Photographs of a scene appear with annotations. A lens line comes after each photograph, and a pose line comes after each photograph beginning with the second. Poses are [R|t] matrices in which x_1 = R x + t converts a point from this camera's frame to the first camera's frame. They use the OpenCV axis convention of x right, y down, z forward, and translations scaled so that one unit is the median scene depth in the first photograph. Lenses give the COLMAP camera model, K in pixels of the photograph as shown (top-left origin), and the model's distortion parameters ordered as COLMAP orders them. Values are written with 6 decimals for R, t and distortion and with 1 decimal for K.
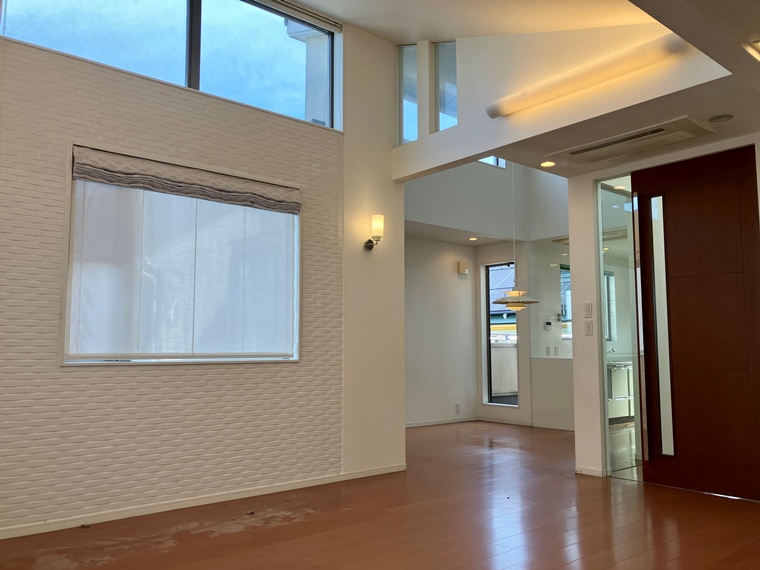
lens RADIAL K [[619.8, 0, 372.7], [0, 619.8, 285.9], [0, 0, 1]] dist [0.021875, -0.034269]
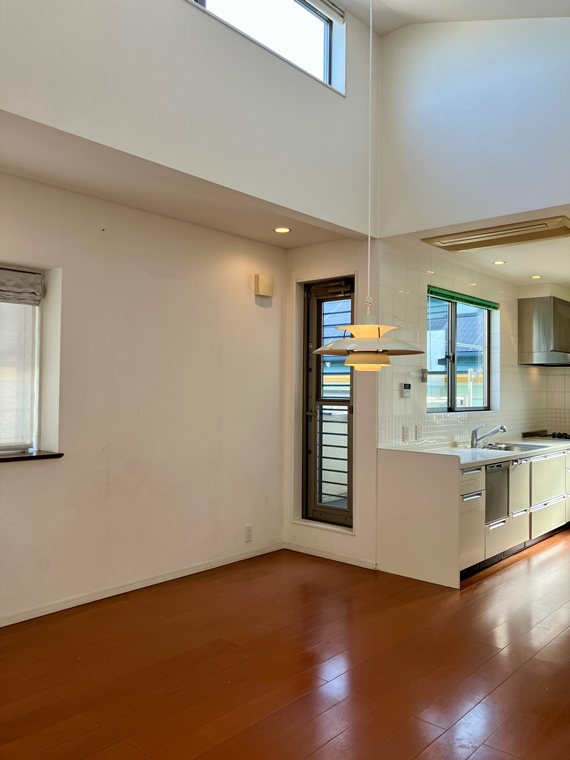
lens RADIAL K [[619.8, 0, 284.3], [0, 619.8, 378.3], [0, 0, 1]] dist [0.021875, -0.034269]
pose [[0.989320, 0.011540, 0.145306, 0.084697], [-0.023759, 0.996296, 0.082645, 0.007942], [-0.143814, -0.085215, 0.985929, 0.444583]]
